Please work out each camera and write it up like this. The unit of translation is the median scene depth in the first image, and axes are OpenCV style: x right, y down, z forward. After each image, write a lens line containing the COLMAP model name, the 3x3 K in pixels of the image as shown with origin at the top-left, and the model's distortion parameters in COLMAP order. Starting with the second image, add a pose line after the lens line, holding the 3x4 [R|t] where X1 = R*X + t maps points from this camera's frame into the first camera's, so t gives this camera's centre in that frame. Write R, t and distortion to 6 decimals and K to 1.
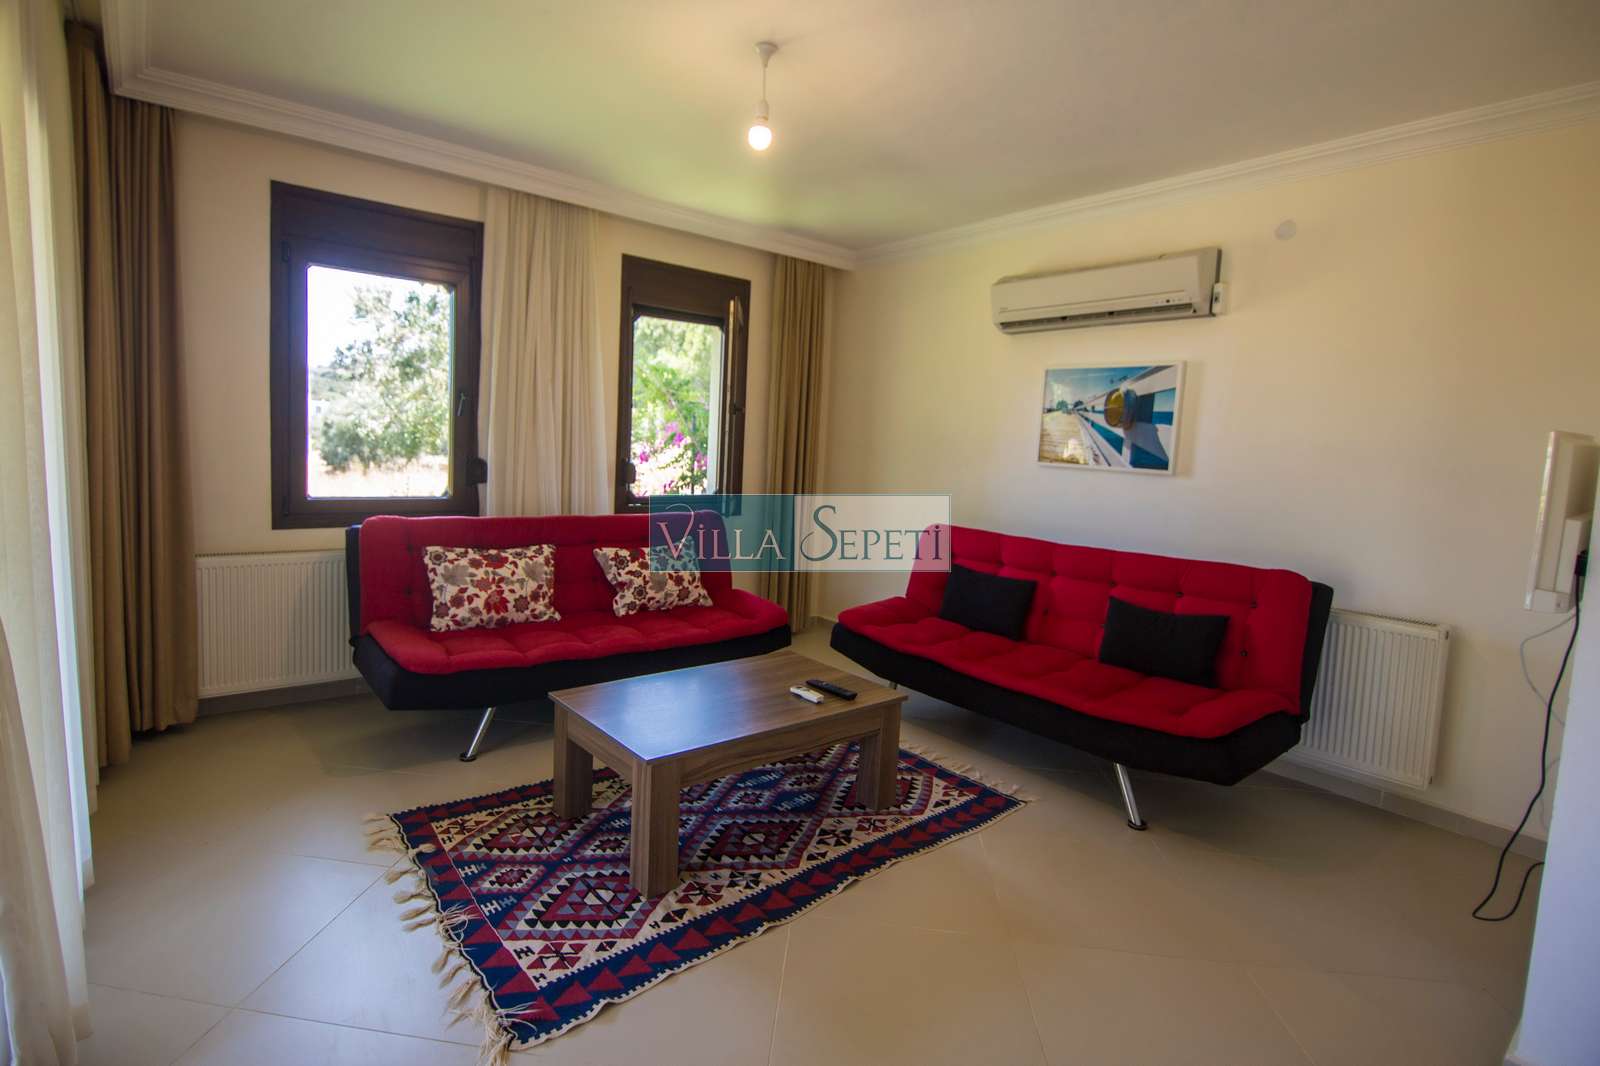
lens RADIAL K [[789.0, 0, 761.6], [0, 789.0, 494.7], [0, 0, 1]] dist [0.001298, -0.001661]
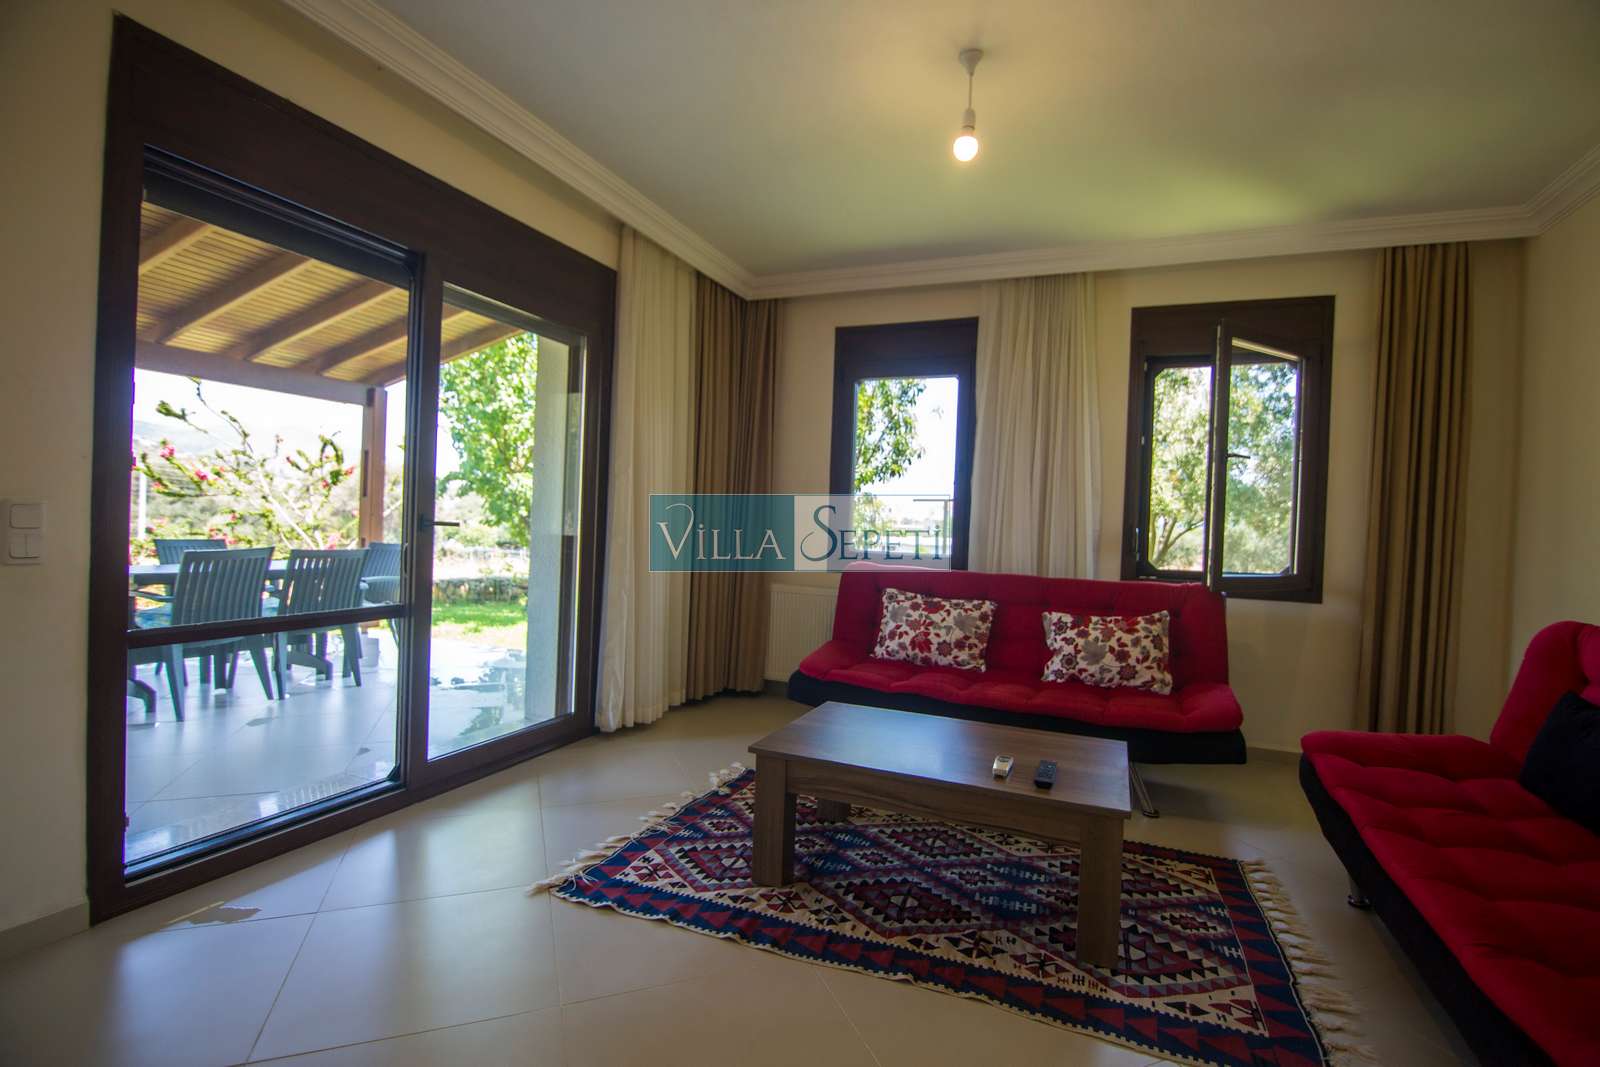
lens RADIAL K [[728.4, 0, 804.7], [0, 728.4, 533.7], [0, 0, 1]] dist [-0.011562, -0.002761]
pose [[0.488530, -0.009483, -0.872496, 0.488182], [-0.078277, 0.995433, -0.054648, 0.051773], [0.869029, 0.094994, 0.485556, 0.334353]]
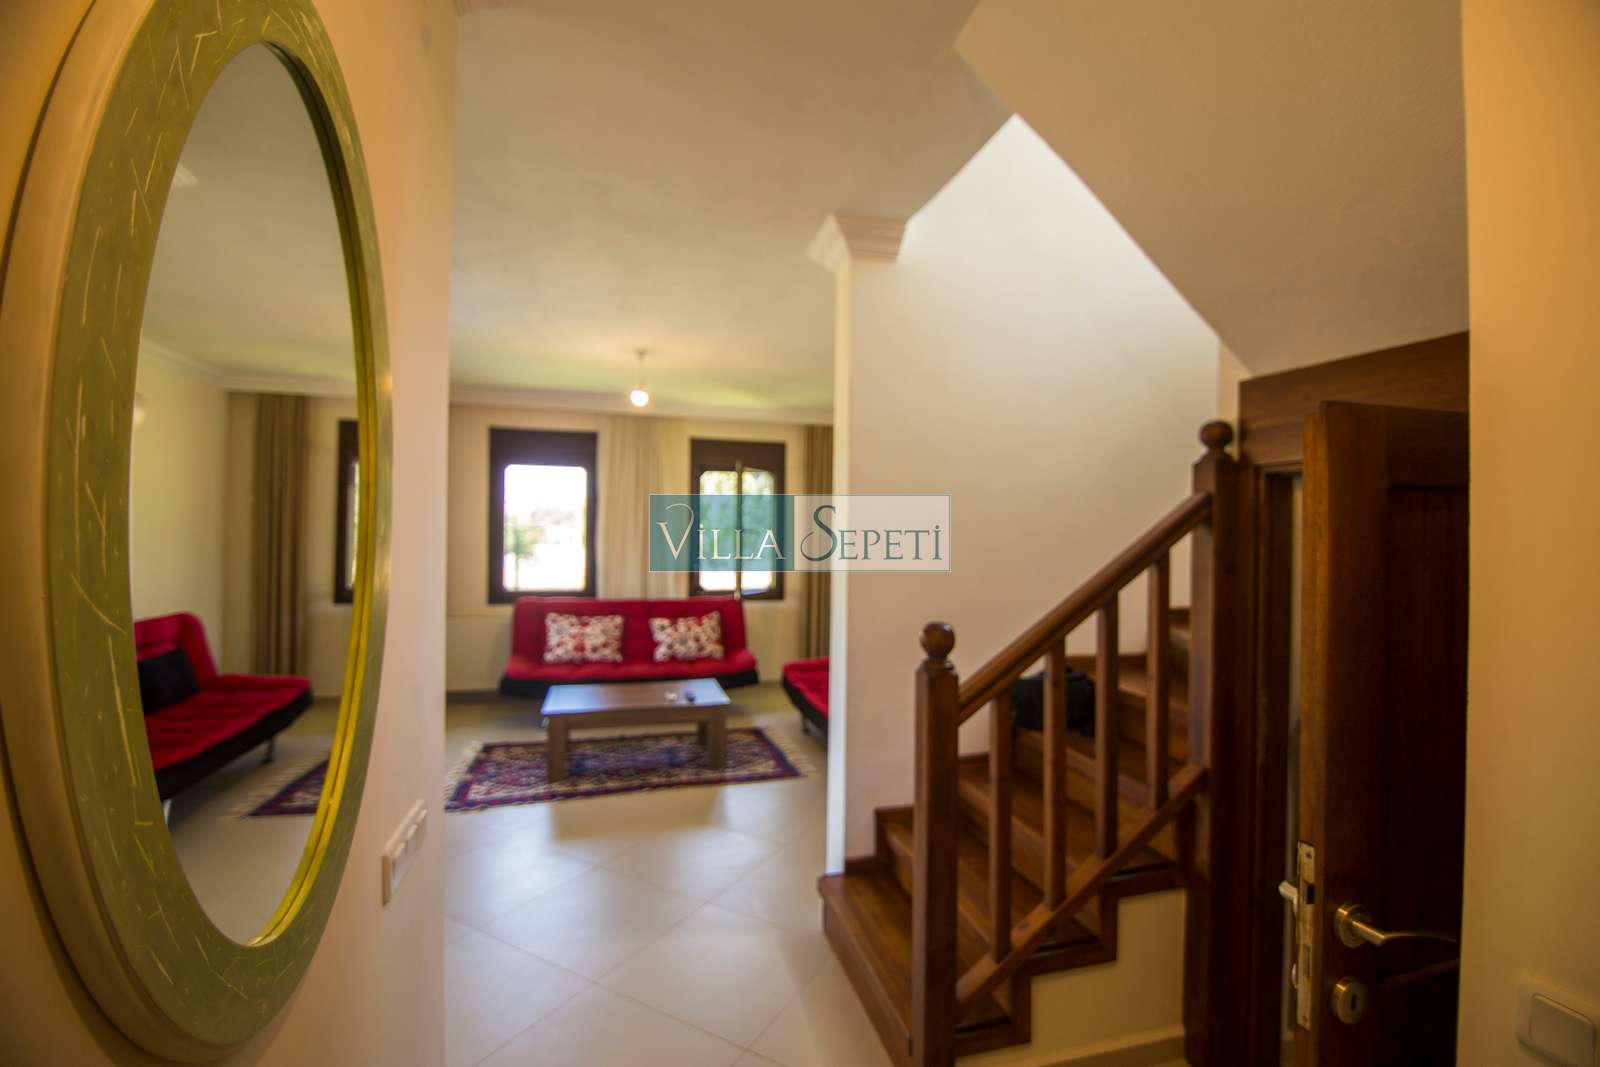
lens RADIAL K [[728.4, 0, 805.0], [0, 728.4, 526.8], [0, 0, 1]] dist [-0.011562, -0.002761]
pose [[0.921980, -0.037592, -0.385408, 0.768782], [0.003135, 0.995969, -0.089646, 0.015178], [0.387224, 0.081444, 0.918381, -0.327639]]
